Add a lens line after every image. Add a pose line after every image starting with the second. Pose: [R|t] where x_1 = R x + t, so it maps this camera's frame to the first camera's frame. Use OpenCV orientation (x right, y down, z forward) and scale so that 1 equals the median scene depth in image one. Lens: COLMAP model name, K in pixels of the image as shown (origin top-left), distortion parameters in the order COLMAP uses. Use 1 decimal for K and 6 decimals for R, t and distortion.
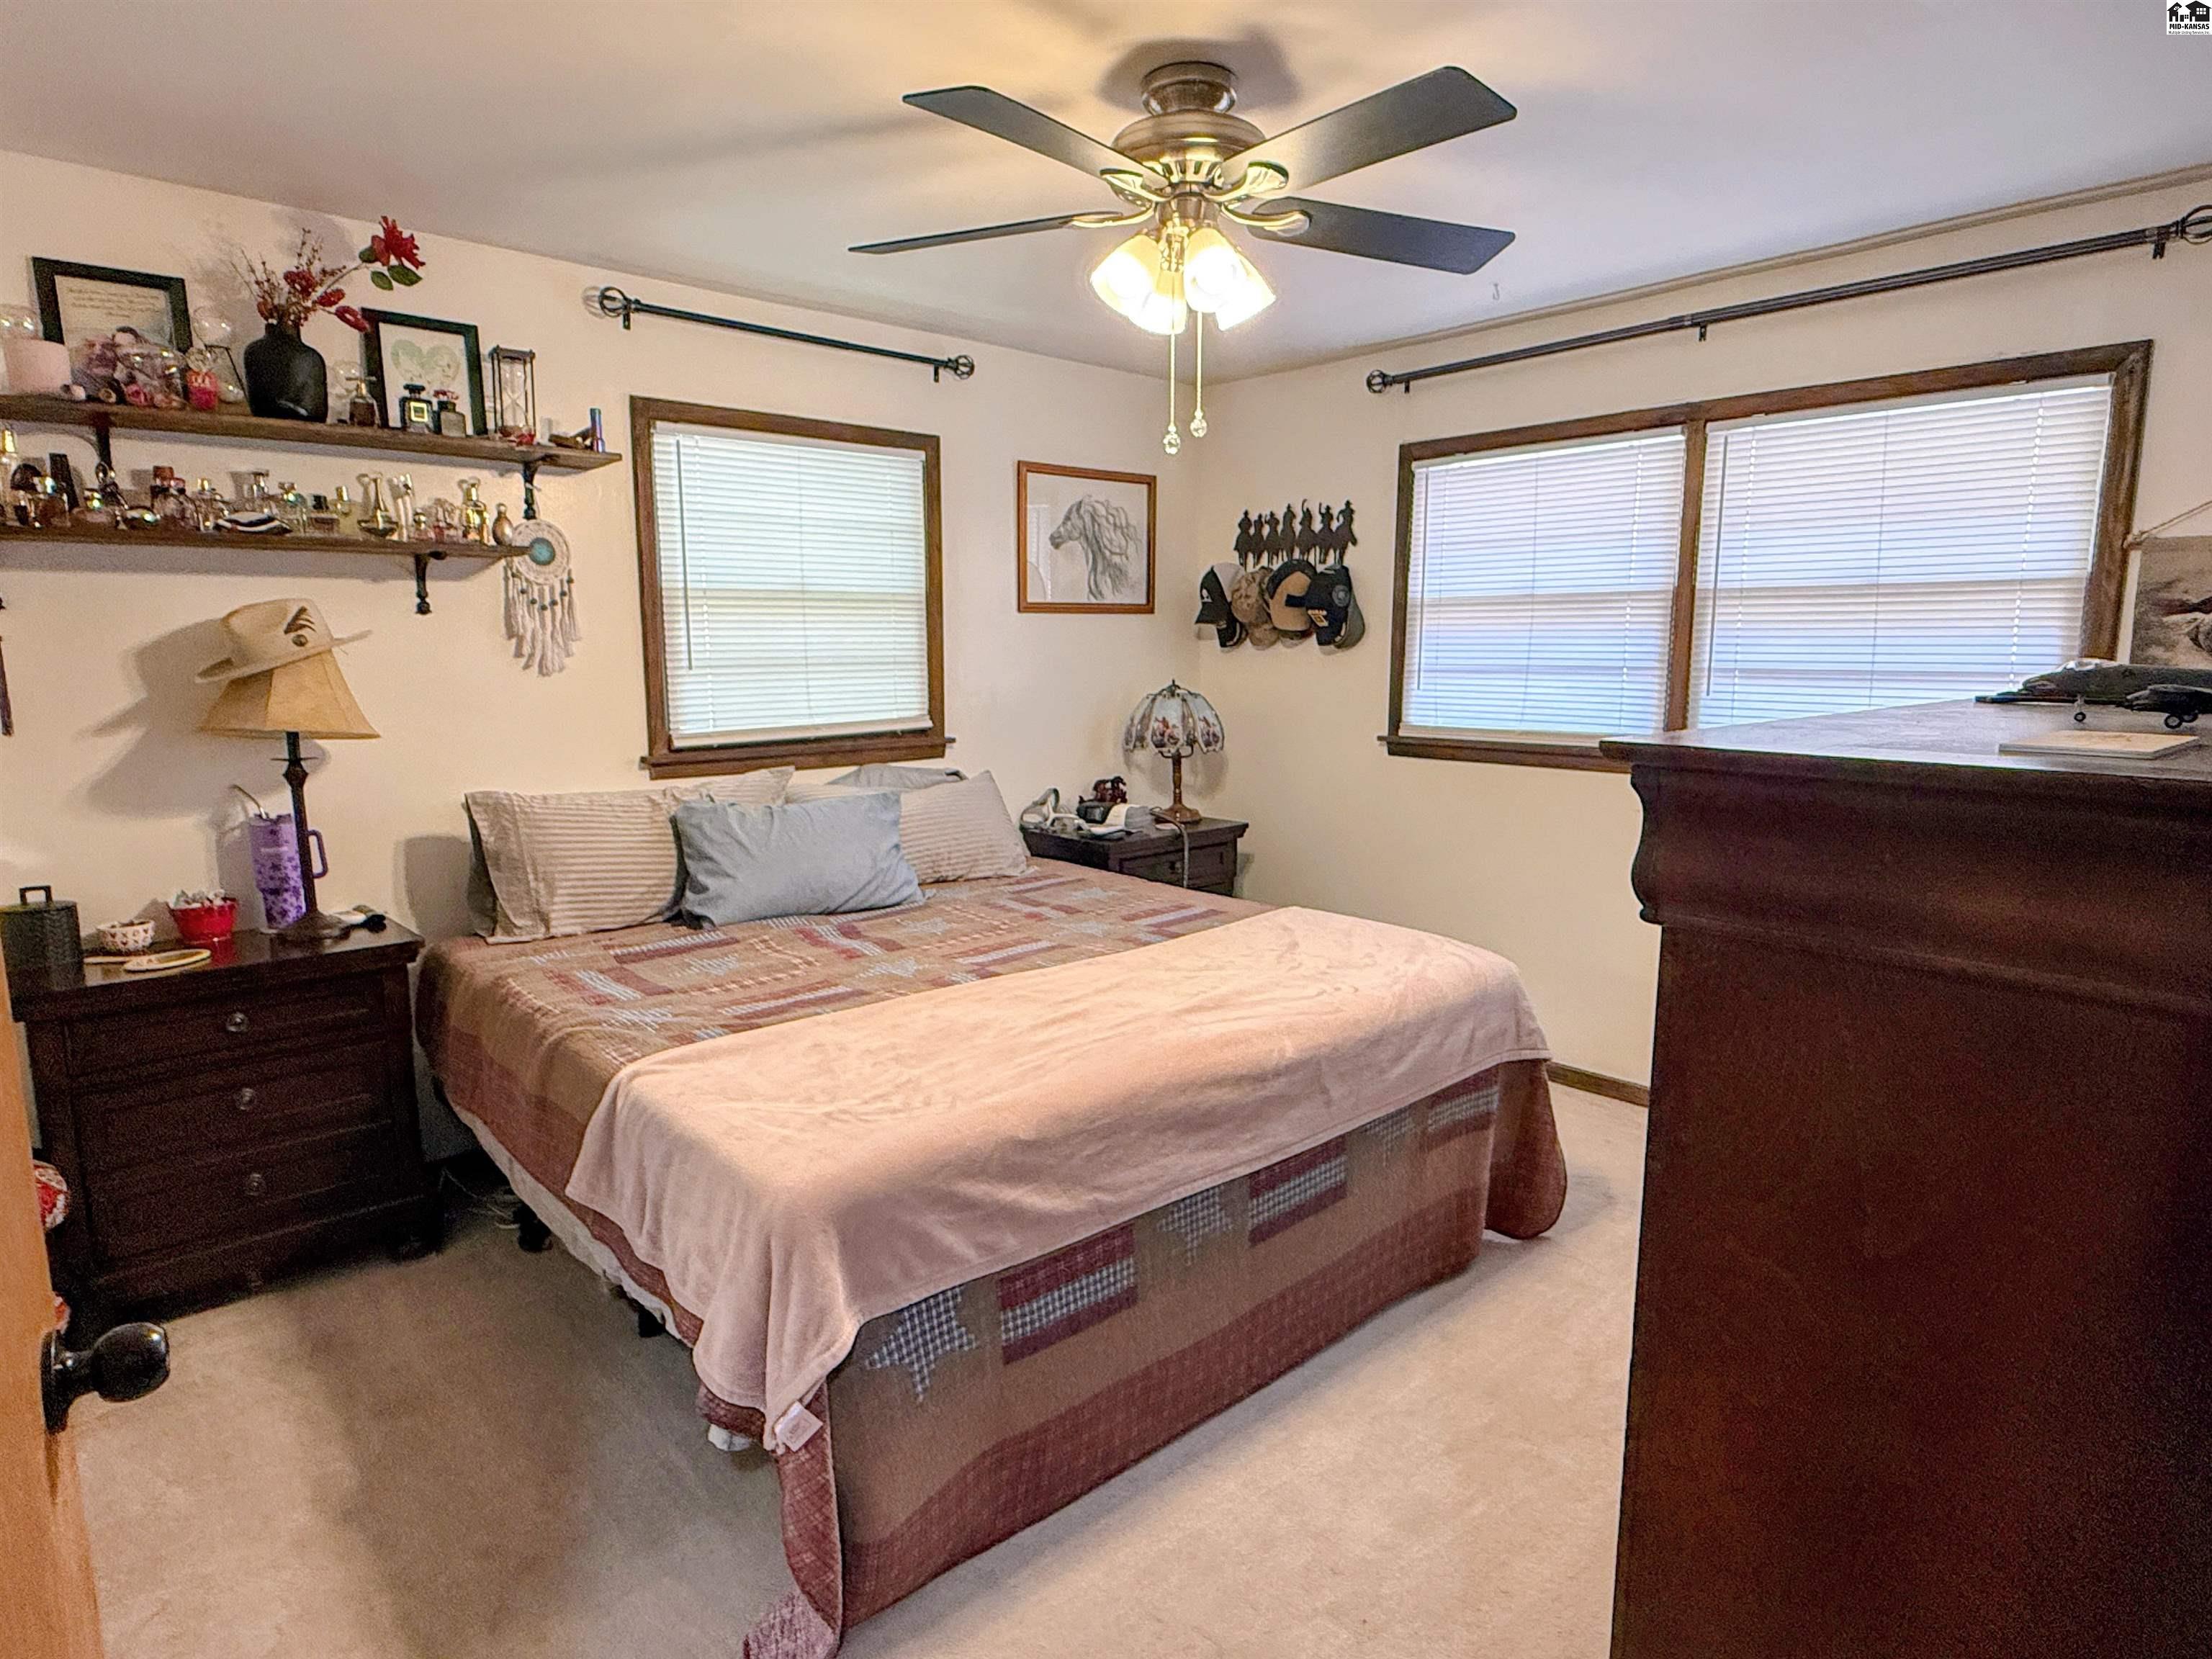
lens RADIAL K [[1227.7, 0, 1105.5], [0, 1227.7, 835.3], [0, 0, 1]] dist [-0.005705, 0.000114]
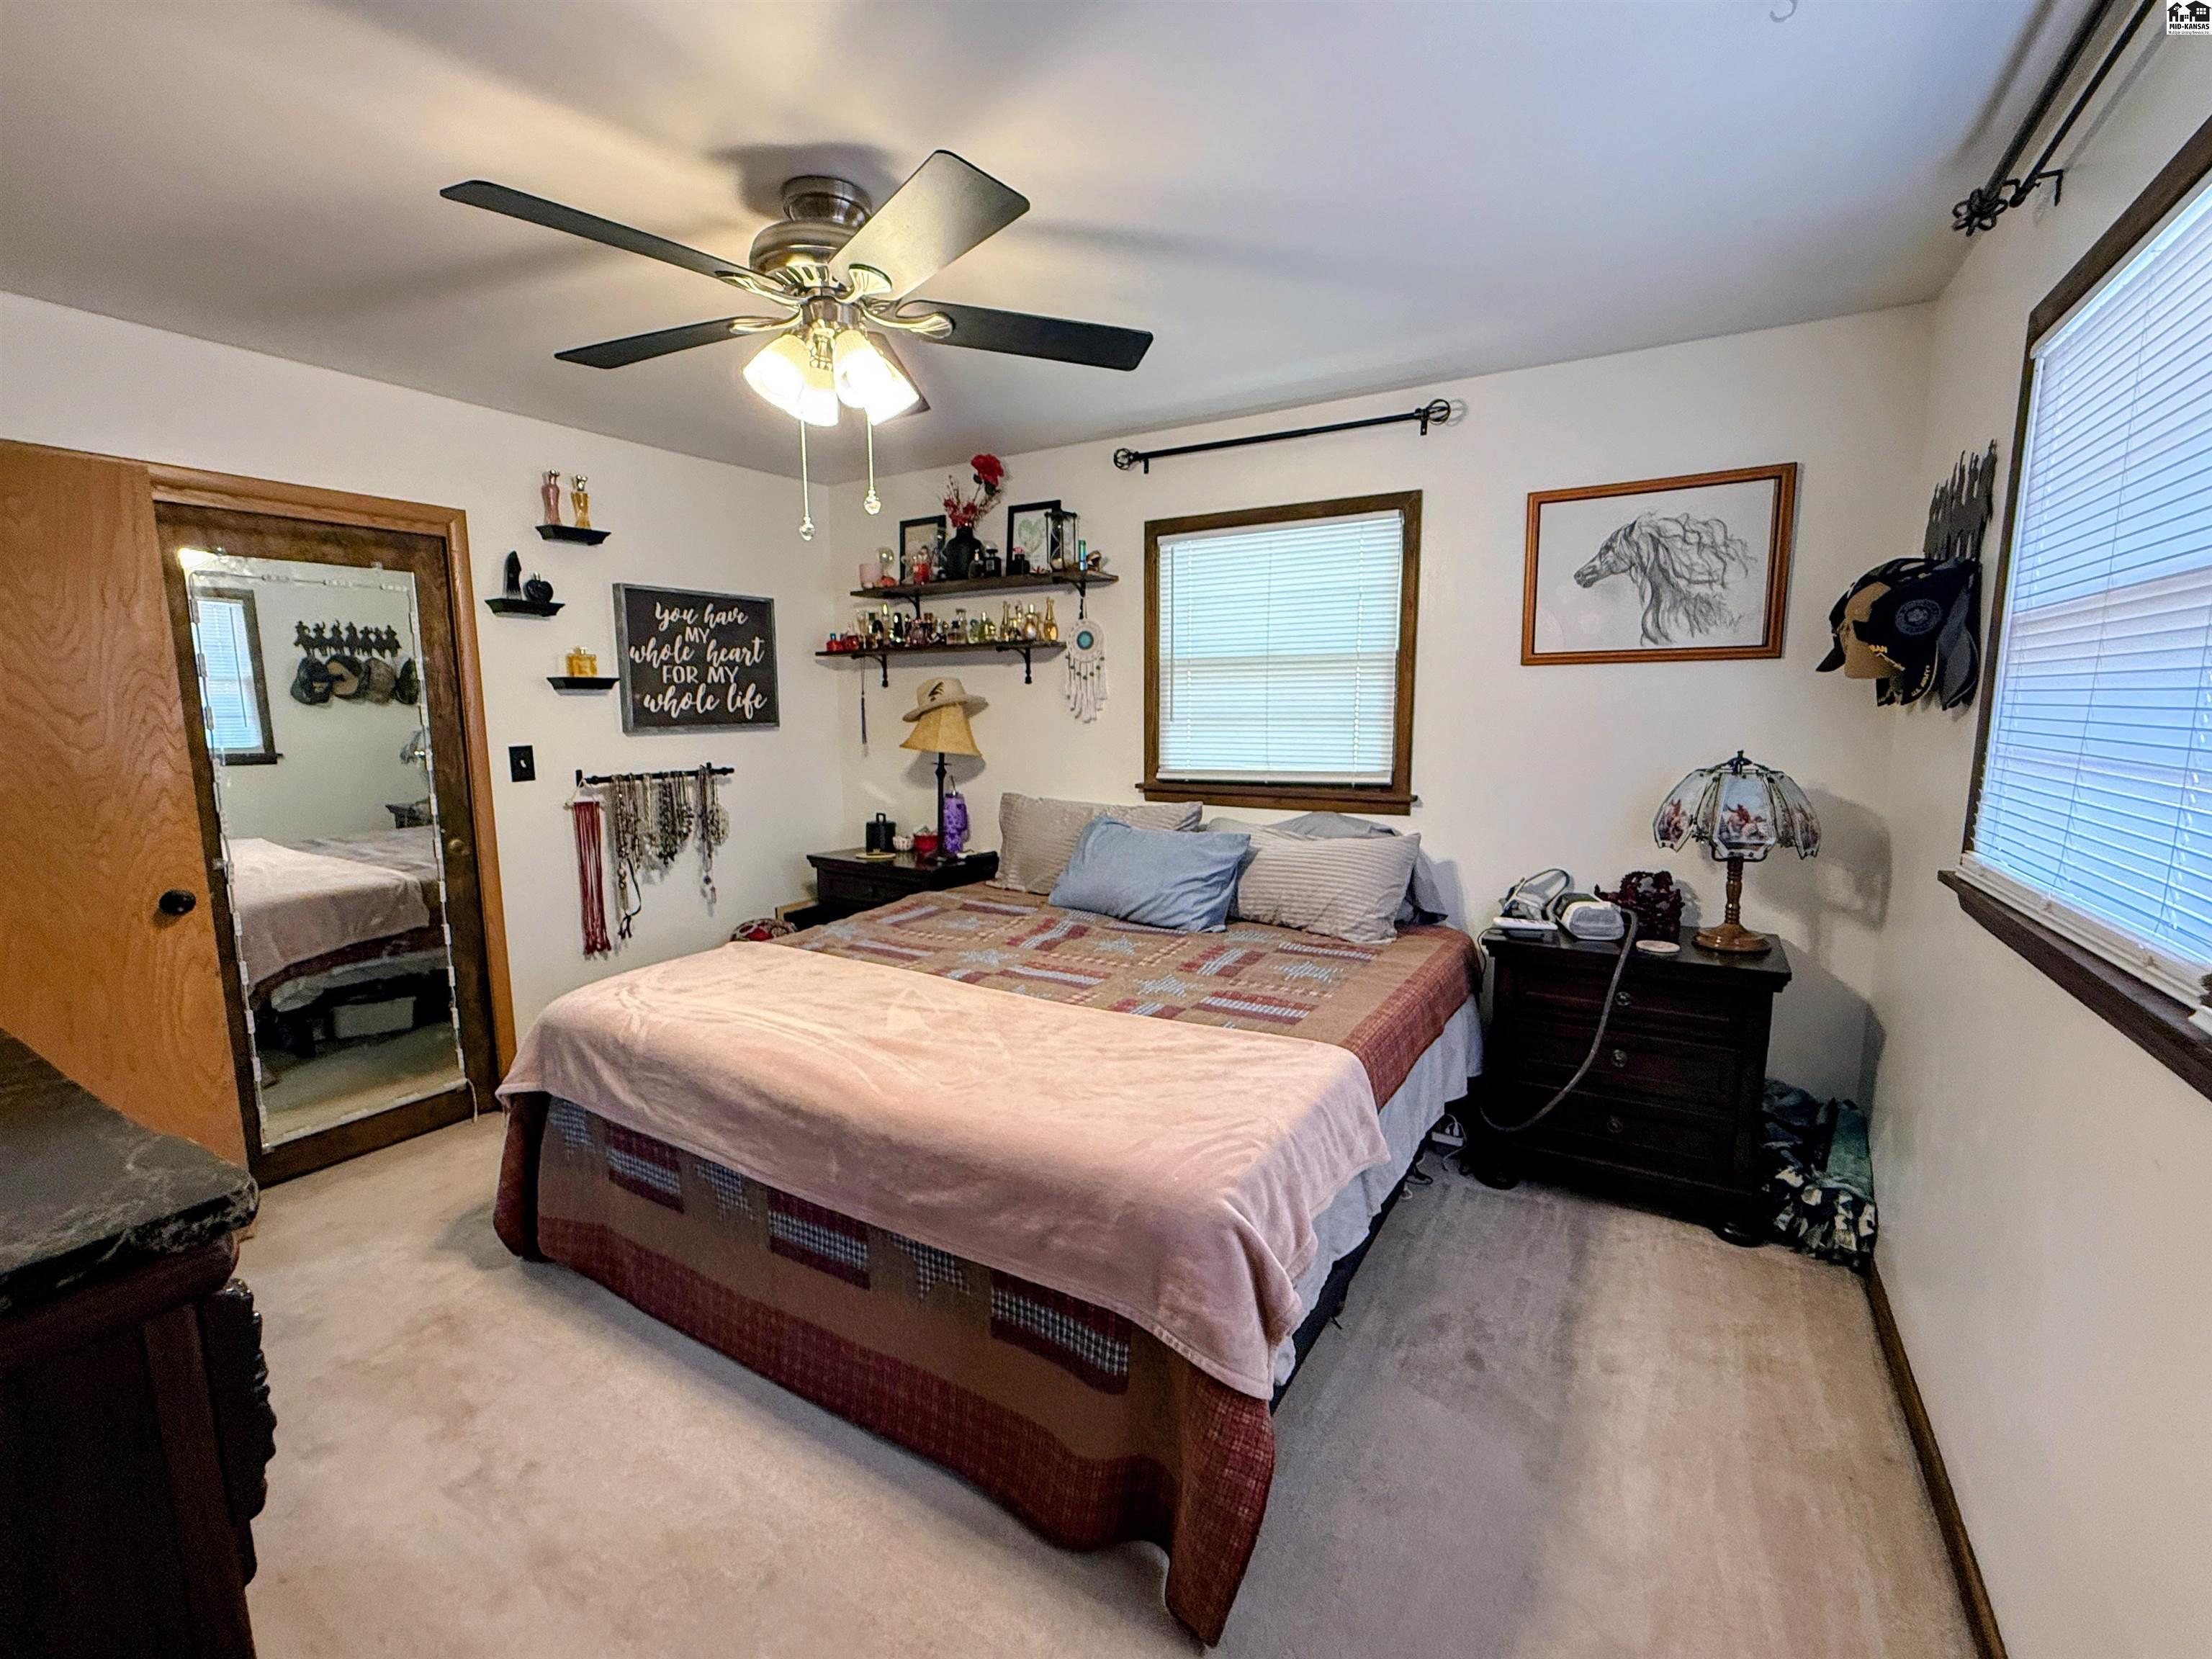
lens RADIAL K [[958.4, 0, 1100.8], [0, 958.4, 826.1], [0, 0, 1]] dist [0.000672, 0.000130]
pose [[0.287876, 0.127979, -0.949078, 0.666074], [-0.140528, 0.985948, 0.090325, -0.112112], [0.947301, 0.107370, 0.301816, 0.665401]]
